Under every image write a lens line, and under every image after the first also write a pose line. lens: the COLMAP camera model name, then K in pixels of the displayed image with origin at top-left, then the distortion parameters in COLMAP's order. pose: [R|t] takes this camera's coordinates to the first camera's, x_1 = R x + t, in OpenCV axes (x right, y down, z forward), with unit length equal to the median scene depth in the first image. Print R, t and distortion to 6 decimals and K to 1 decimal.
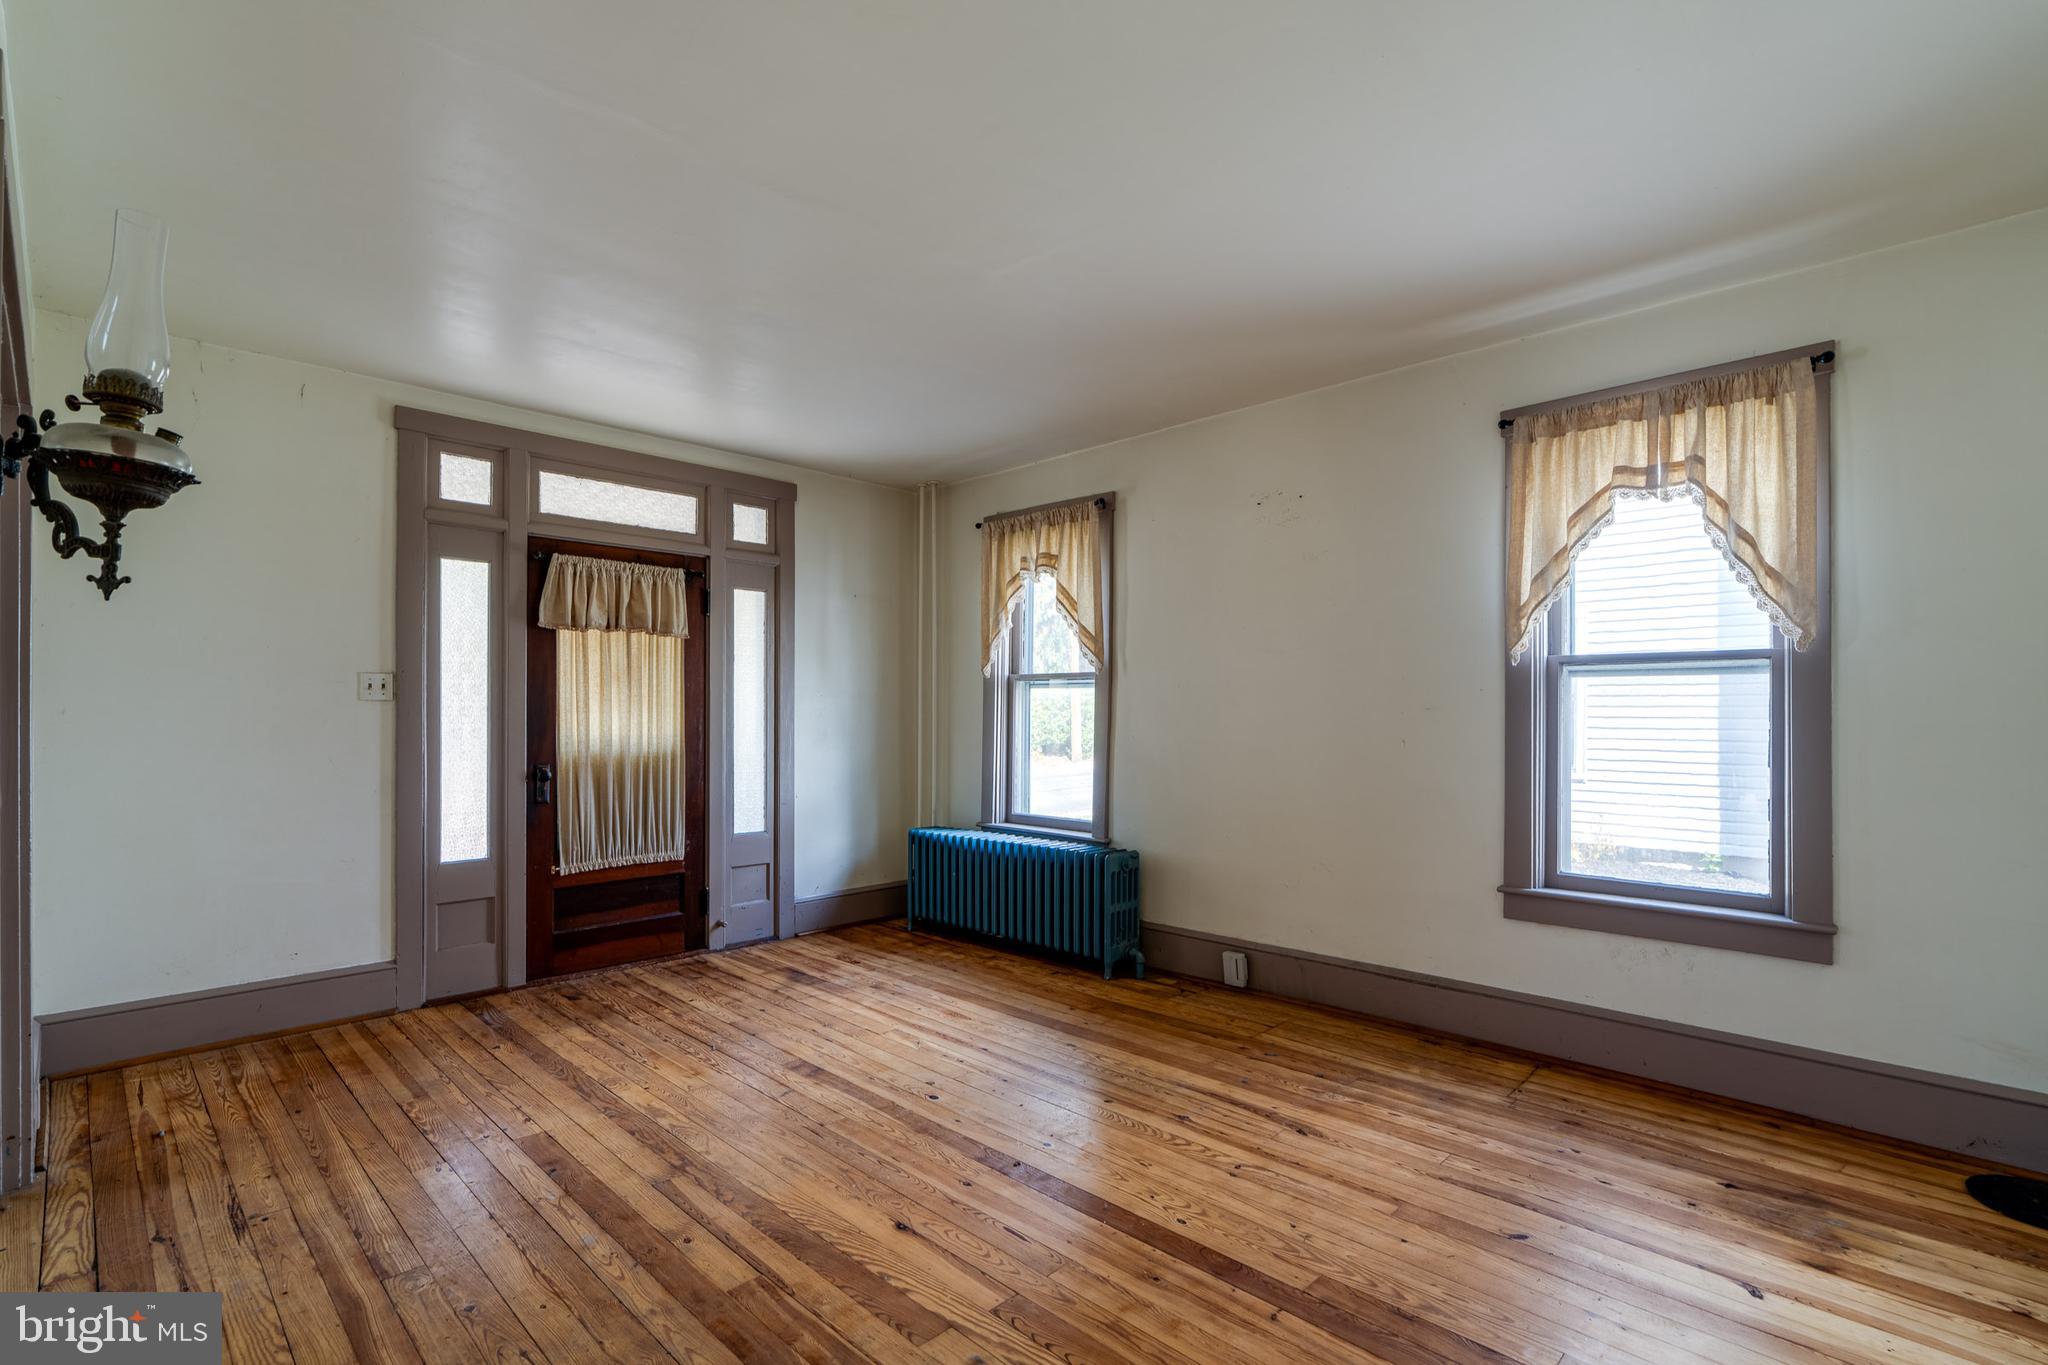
lens RADIAL K [[942.9, 0, 1022.6], [0, 942.9, 710.7], [0, 0, 1]] dist [-0.002217, -0.000179]
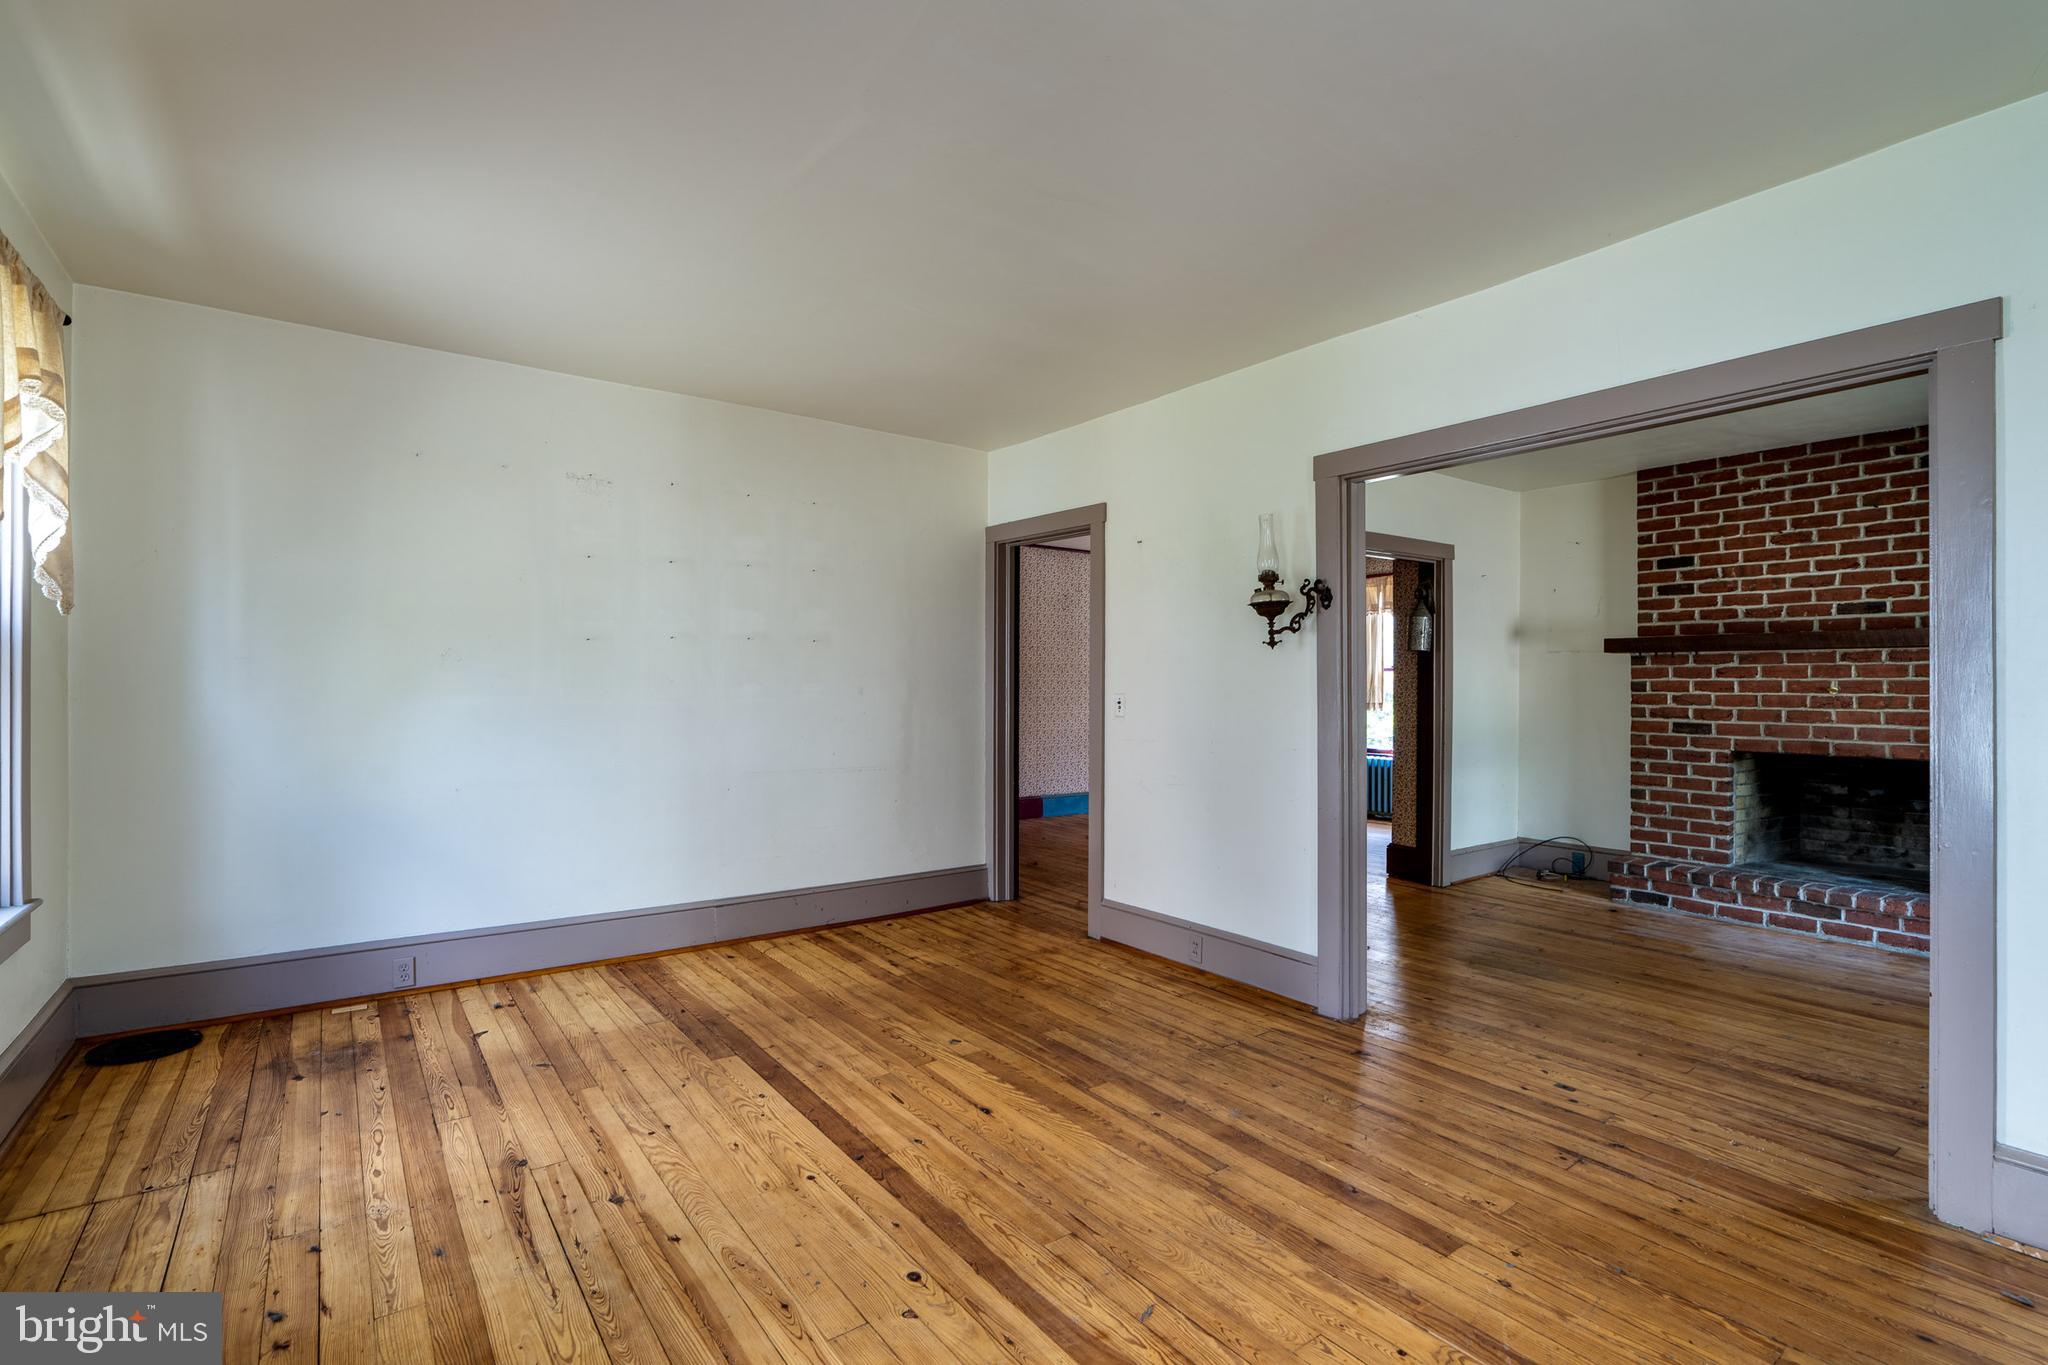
lens RADIAL K [[943.7, 0, 1012.4], [0, 943.7, 677.6], [0, 0, 1]] dist [-0.004097, 0.000104]
pose [[-0.988046, -0.006157, 0.154037, -0.187242], [-0.007732, 0.999924, -0.009626, 0.001788], [-0.153966, -0.010702, -0.988018, 1.188587]]
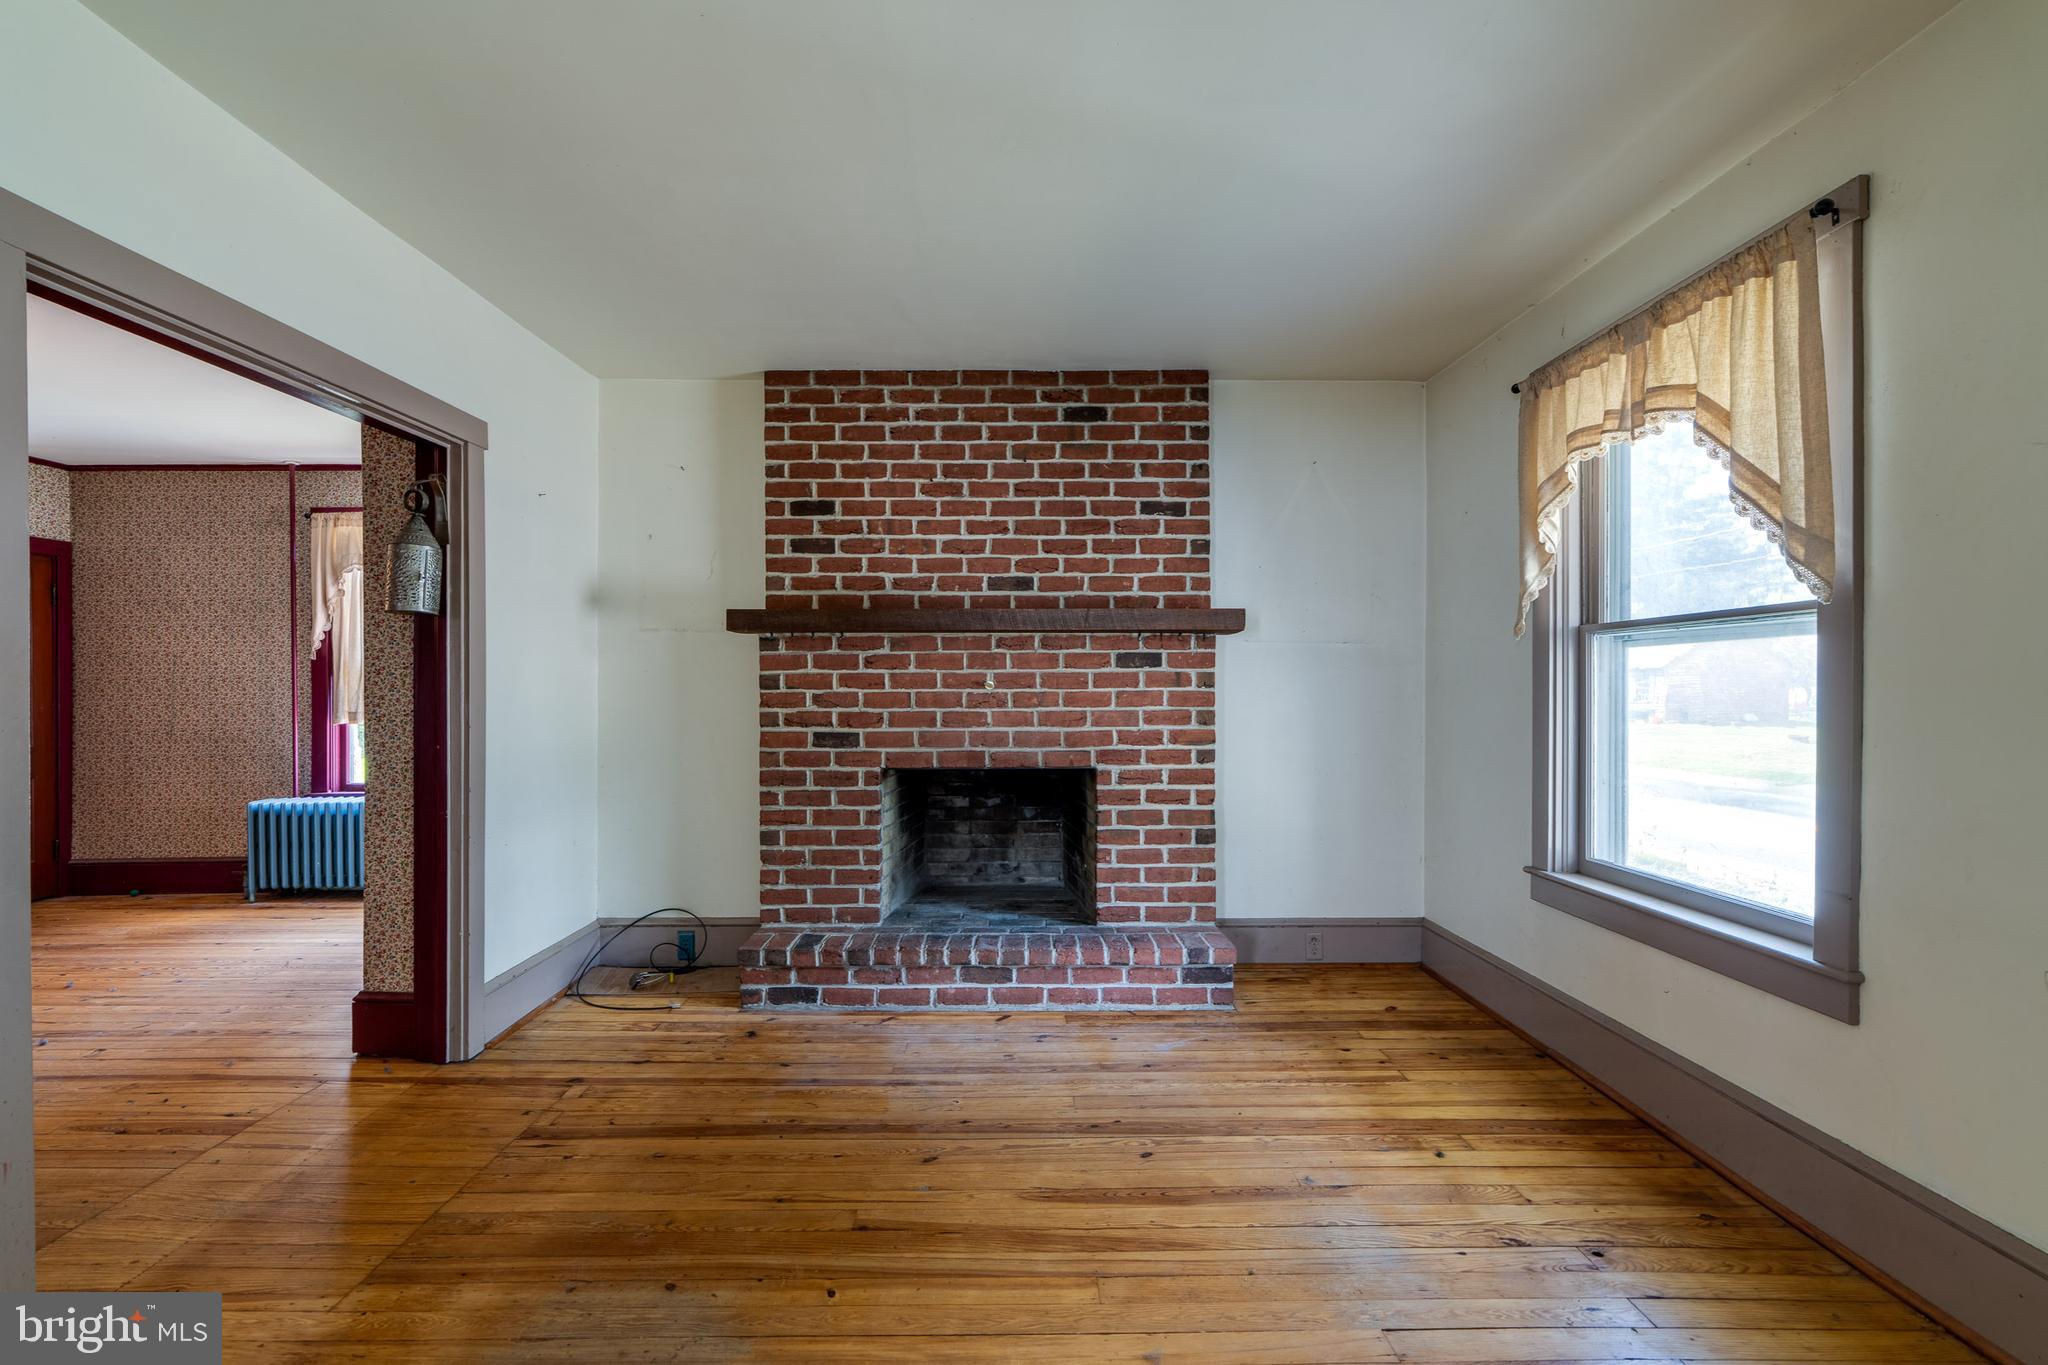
lens RADIAL K [[924.5, 0, 1016.9], [0, 924.5, 689.3], [0, 0, 1]] dist [-0.002298, 0.000312]
pose [[-0.705710, 0.001960, -0.708498, -0.392918], [0.002754, 0.999996, 0.000023, 0.002641], [0.708495, -0.001935, -0.705713, 0.530955]]
